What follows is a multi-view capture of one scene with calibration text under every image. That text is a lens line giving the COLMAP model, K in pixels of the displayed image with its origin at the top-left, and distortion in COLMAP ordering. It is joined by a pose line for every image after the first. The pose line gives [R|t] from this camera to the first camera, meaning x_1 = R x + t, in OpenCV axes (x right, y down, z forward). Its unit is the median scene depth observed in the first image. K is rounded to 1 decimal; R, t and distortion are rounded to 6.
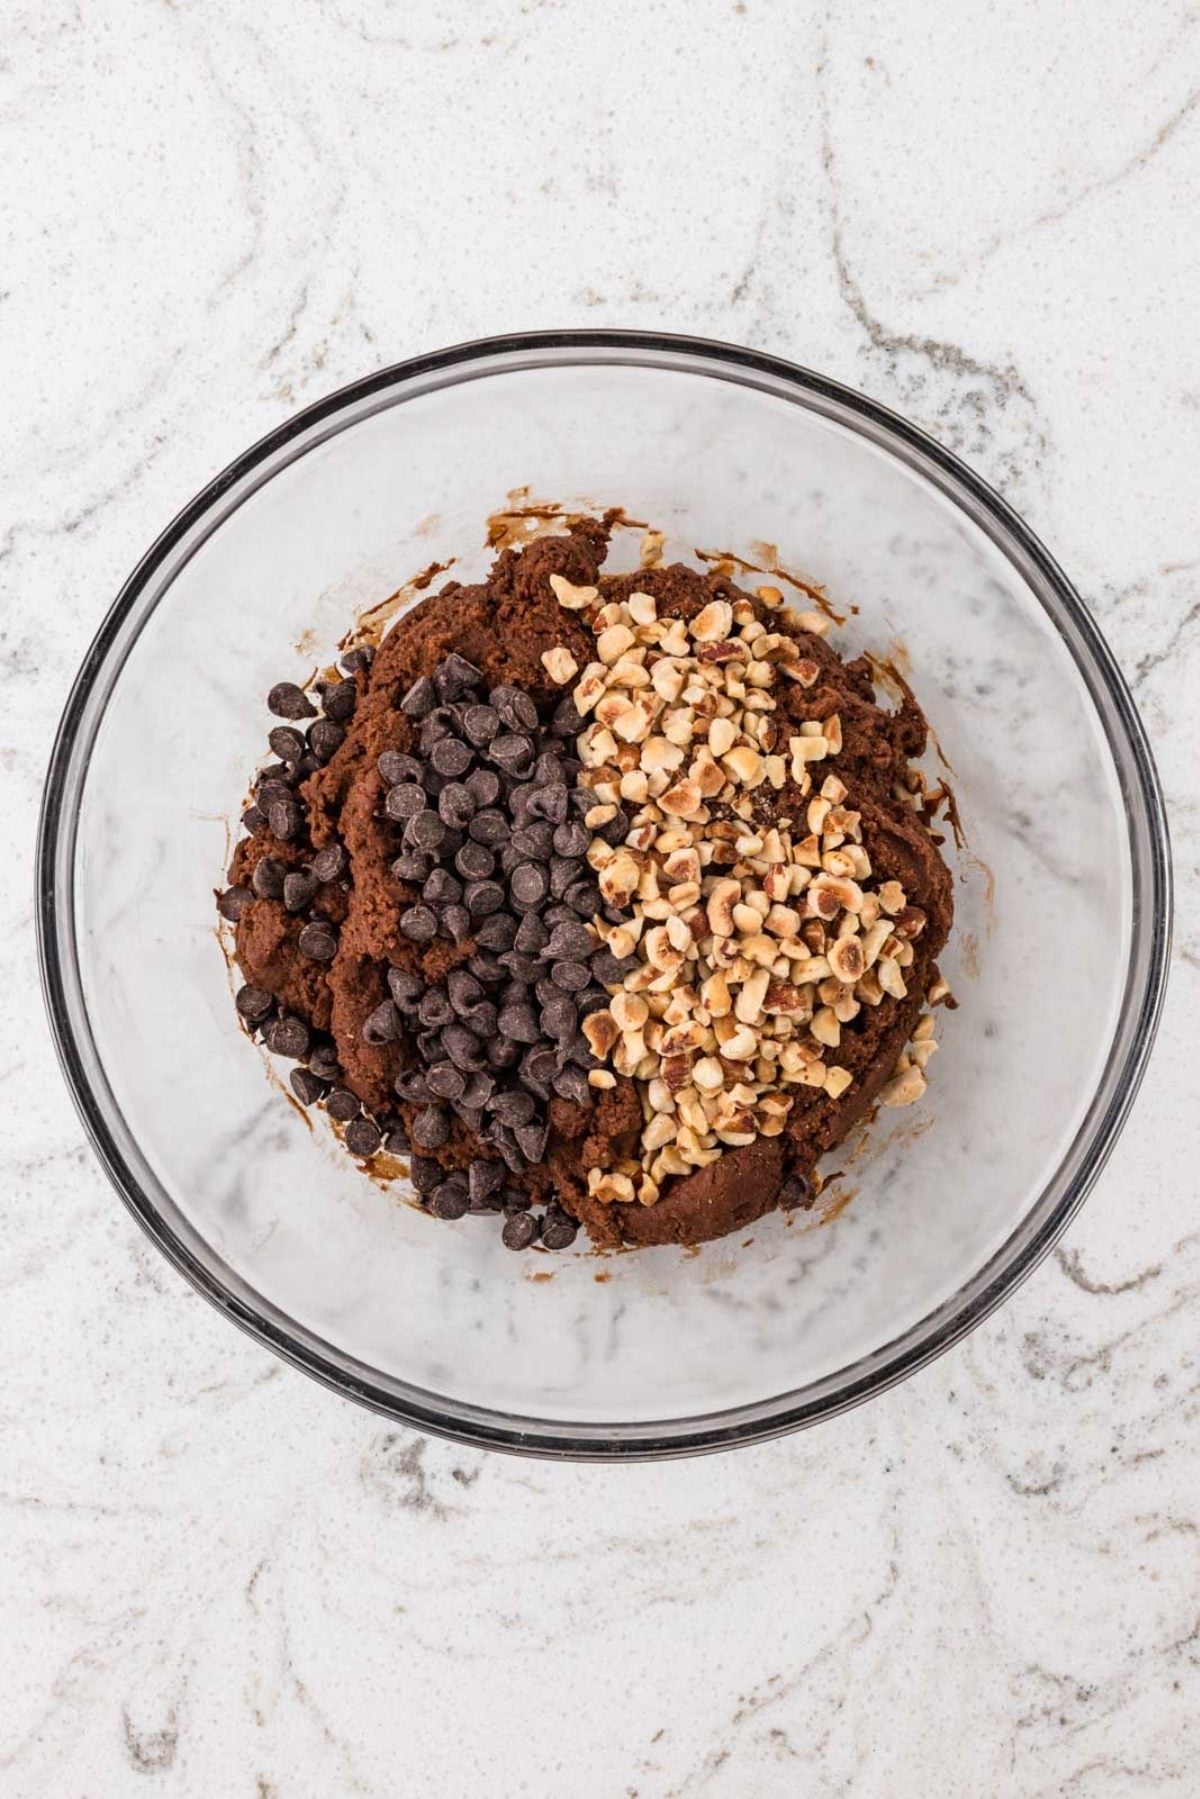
lens RADIAL K [[6561.5, 0, 600.0], [0, 6561.5, 899.5], [0, 0, 1]] dist [-0.091046, -1.754588]
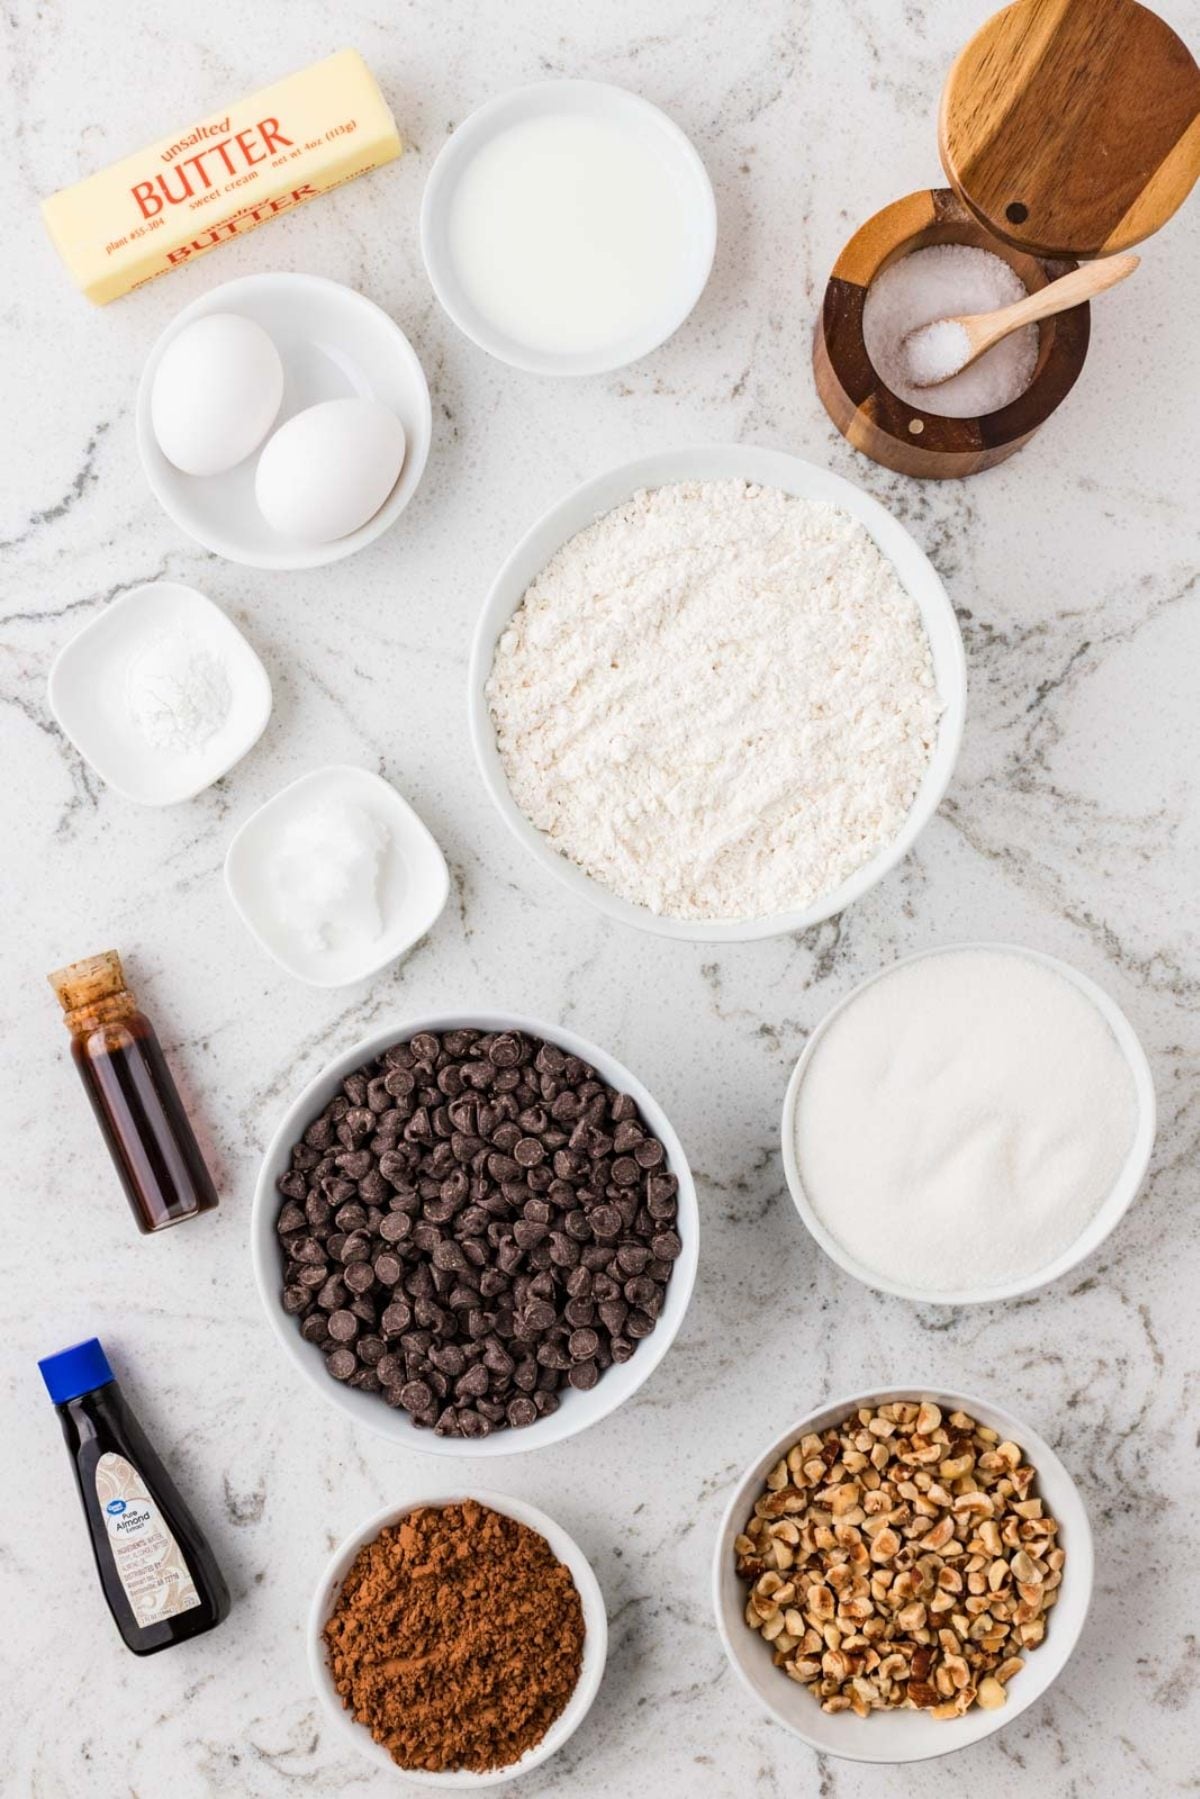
lens RADIAL K [[6561.5, 0, 600.0], [0, 6561.5, 899.5], [0, 0, 1]] dist [-0.091046, -1.754588]
pose [[0.999502, 0.031508, -0.001763, -0.000328], [-0.031498, 0.999489, 0.005363, 0.001432], [0.001931, -0.005305, 0.999984, -0.287253]]
